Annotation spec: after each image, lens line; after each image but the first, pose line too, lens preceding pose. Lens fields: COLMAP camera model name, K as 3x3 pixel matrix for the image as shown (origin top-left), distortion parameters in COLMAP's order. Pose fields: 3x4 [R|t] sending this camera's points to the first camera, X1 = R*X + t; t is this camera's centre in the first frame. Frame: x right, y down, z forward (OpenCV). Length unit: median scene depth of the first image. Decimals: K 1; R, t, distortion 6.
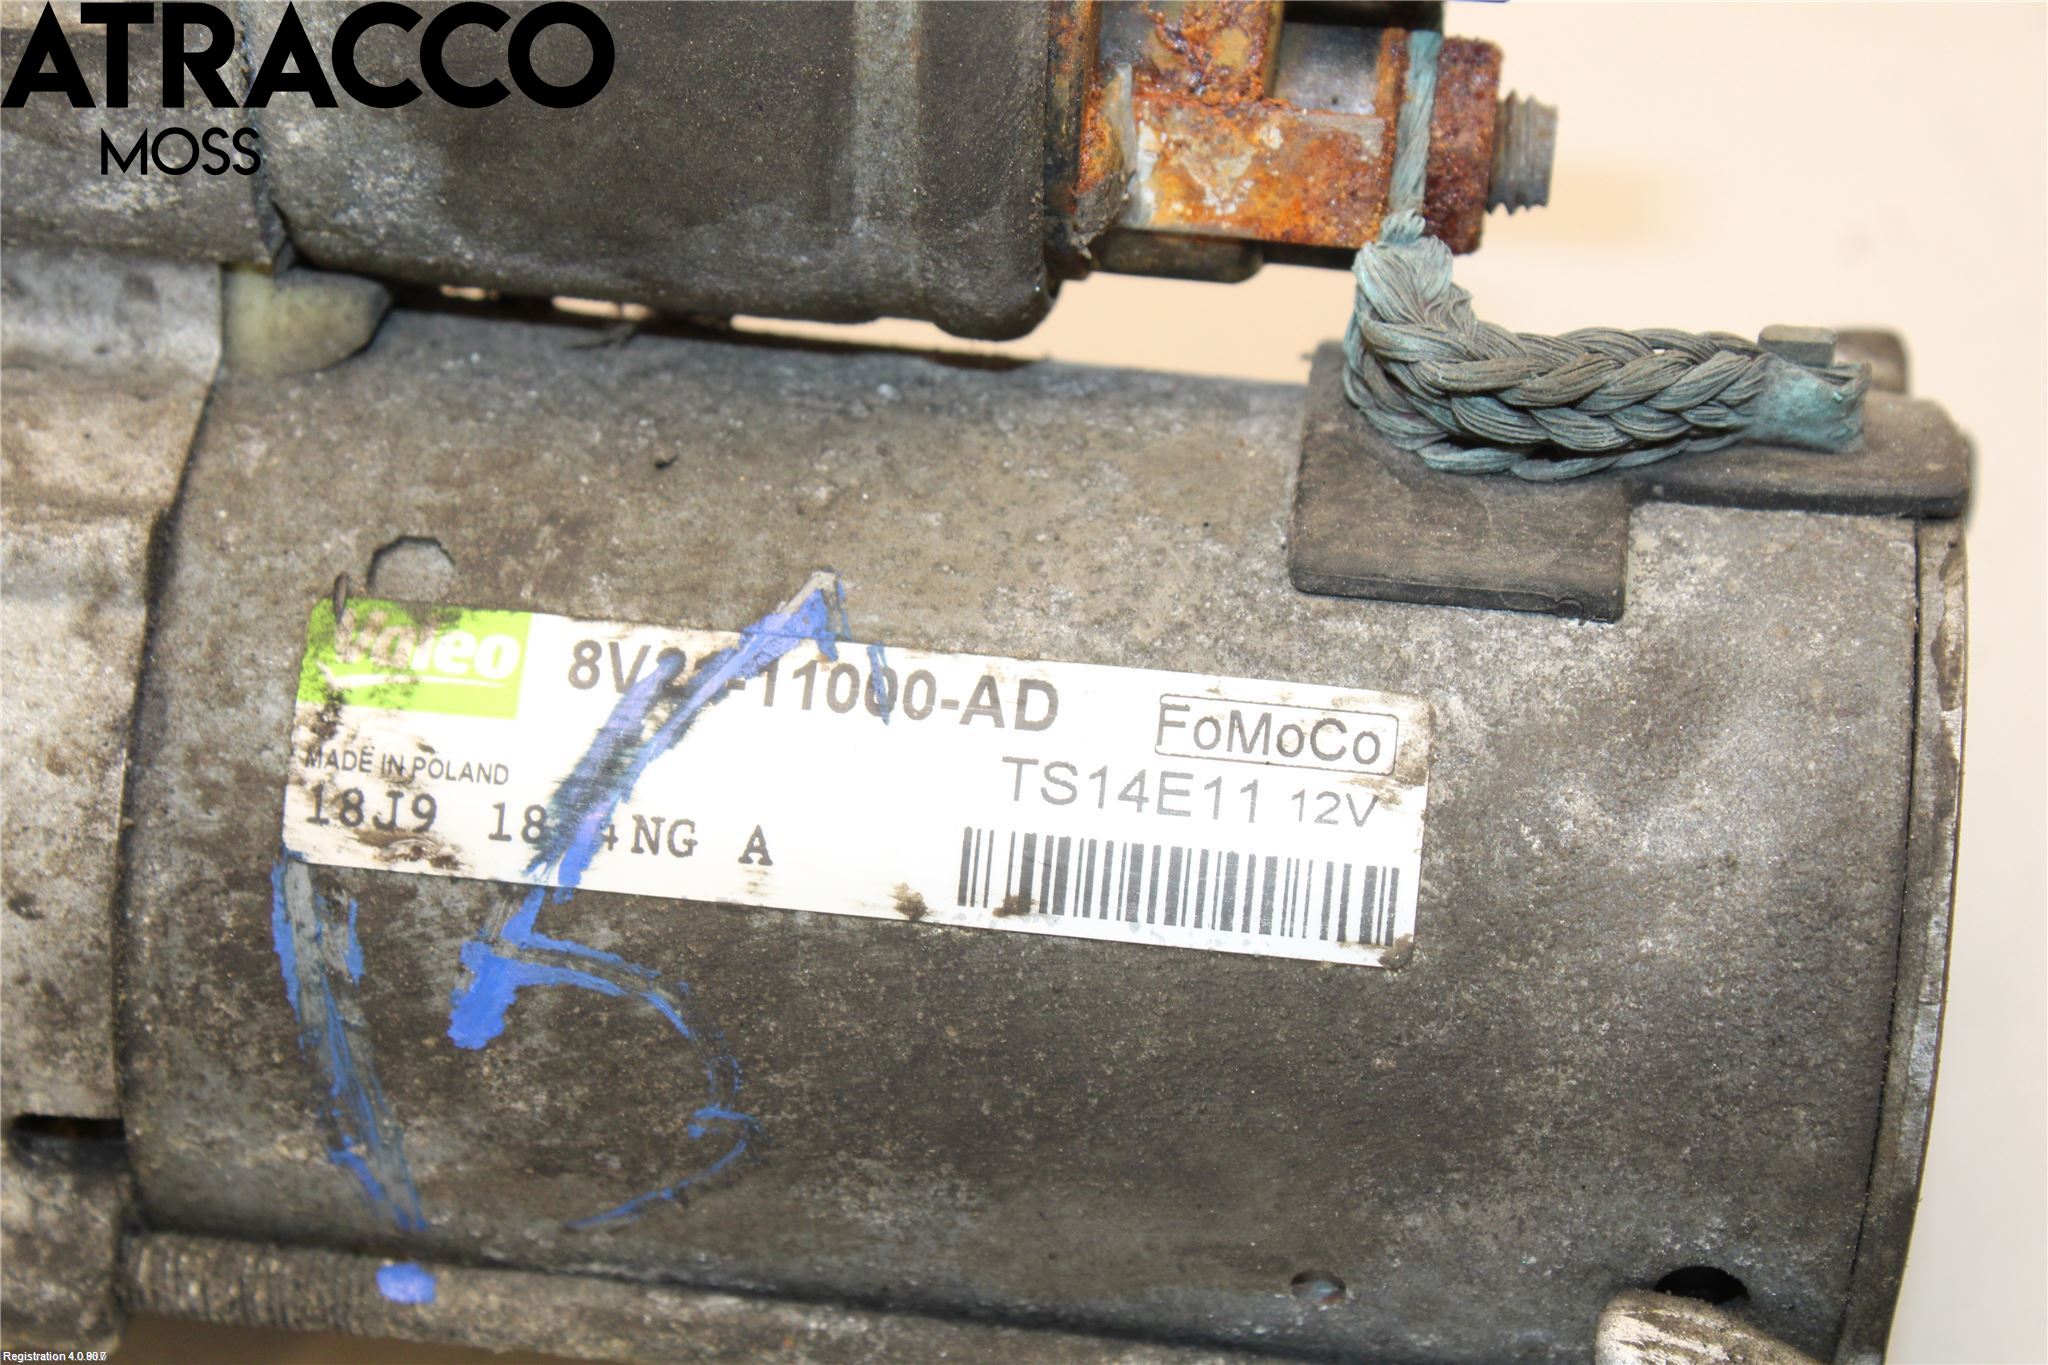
lens RADIAL K [[4535.4, 0, 1024.0], [0, 4535.4, 676.7], [0, 0, 1]] dist [0.060022, 0.000000]
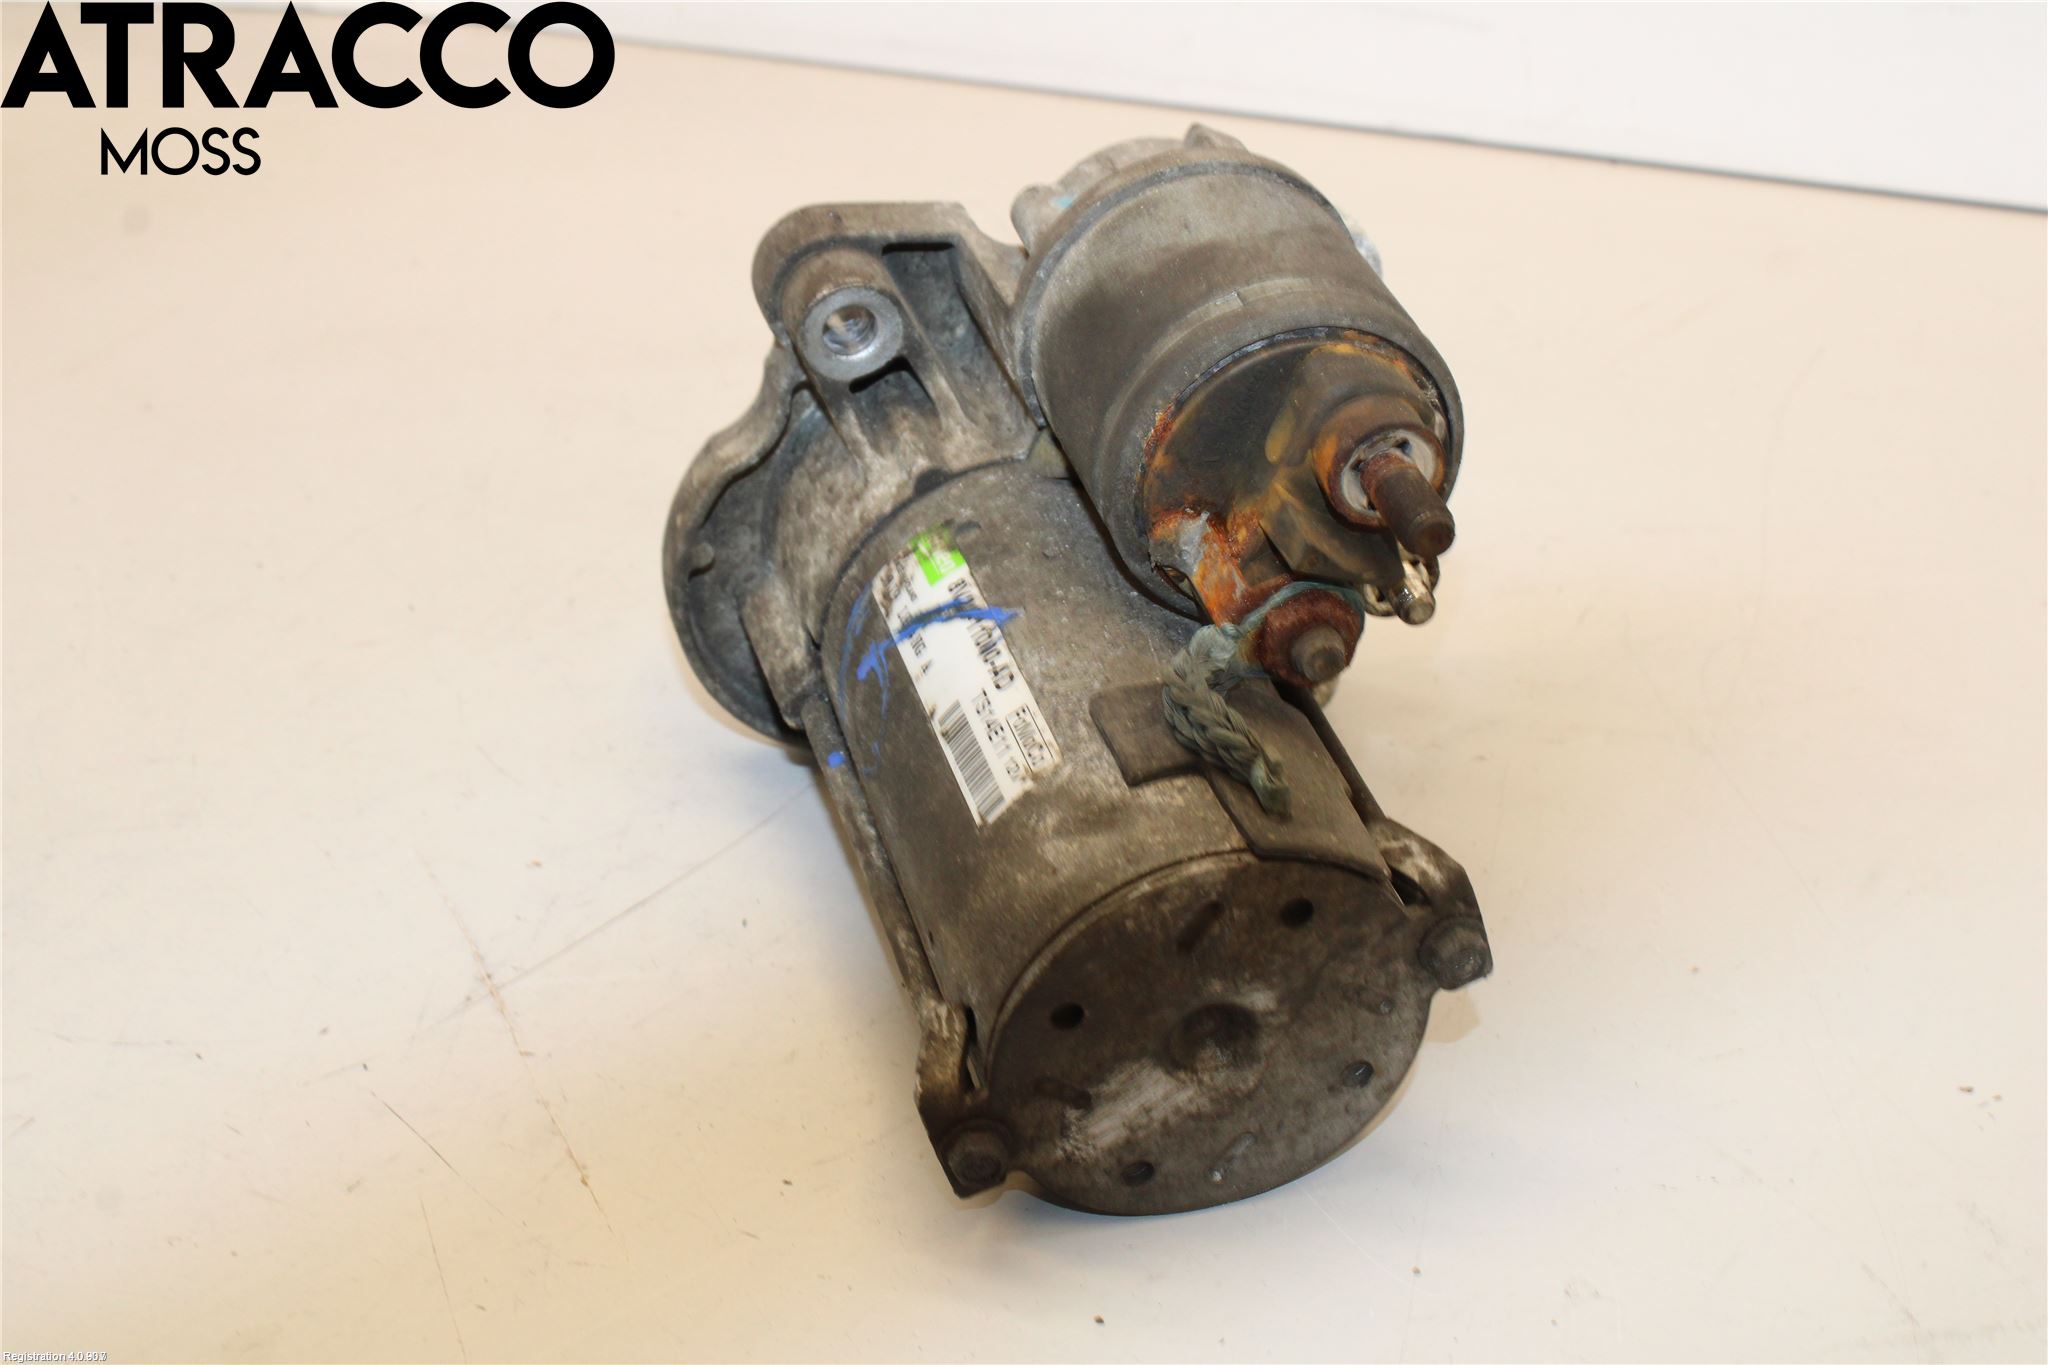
lens RADIAL K [[3164.7, 0, 1023.0], [0, 3164.7, 683.1], [0, 0, 1]] dist [-0.045201, 0.000000]
pose [[0.390853, 0.521056, -0.758772, 1.325750], [-0.625275, 0.755248, 0.196549, -0.341247], [0.675474, 0.397620, 0.620994, -0.078639]]
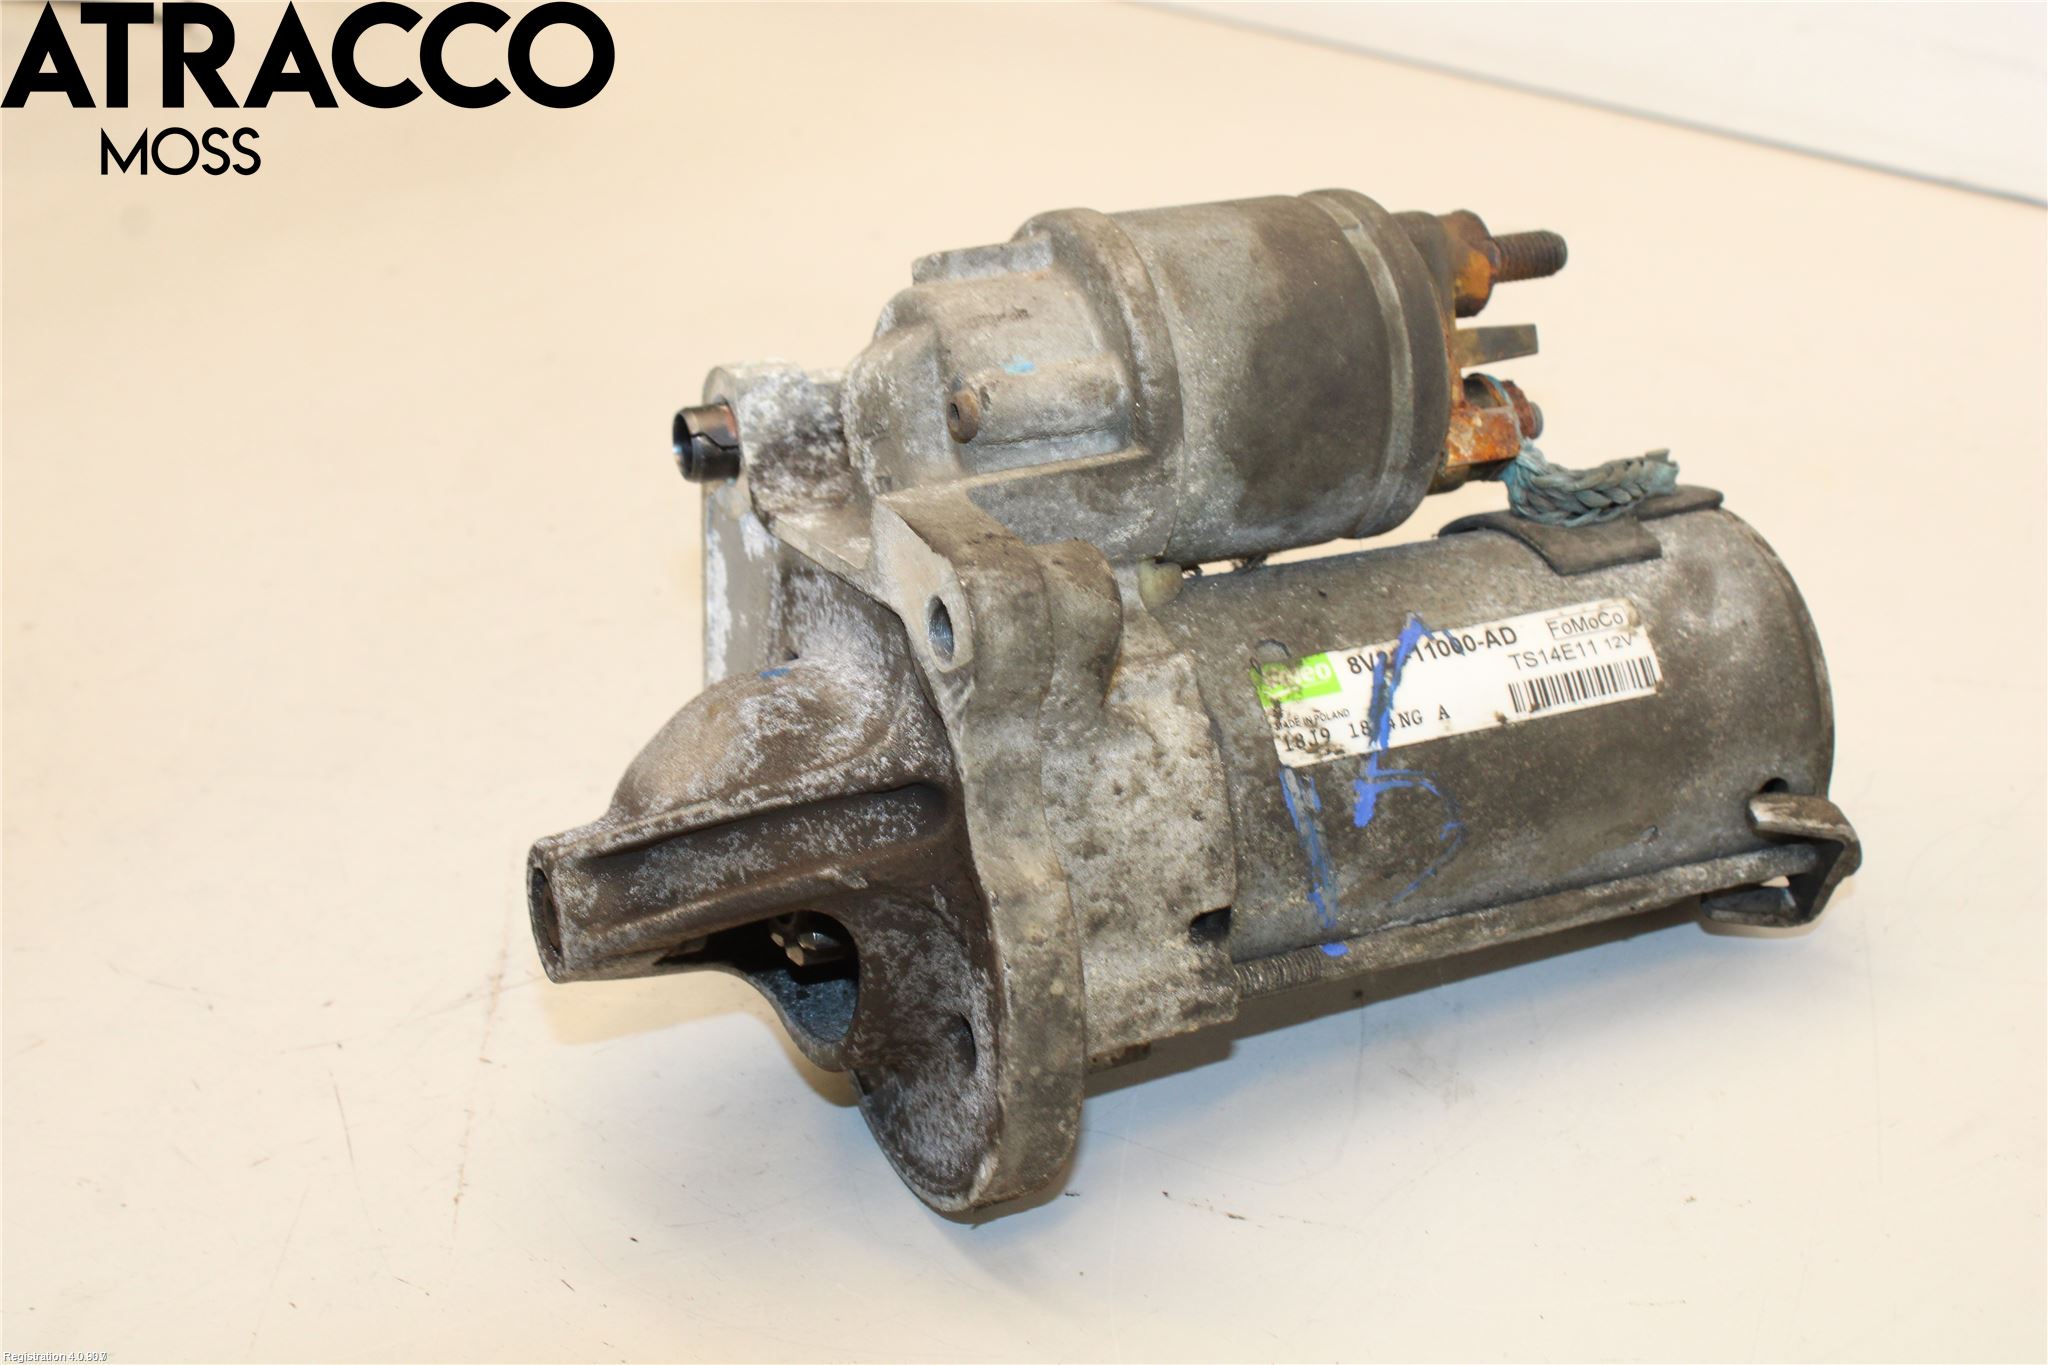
lens RADIAL K [[3164.7, 0, 1024.8], [0, 3164.7, 682.3], [0, 0, 1]] dist [-0.045201, 0.000000]
pose [[0.848504, -0.235225, 0.474037, -1.073173], [0.327864, 0.936815, -0.121998, 0.158295], [-0.415388, 0.258936, 0.872012, -0.431415]]
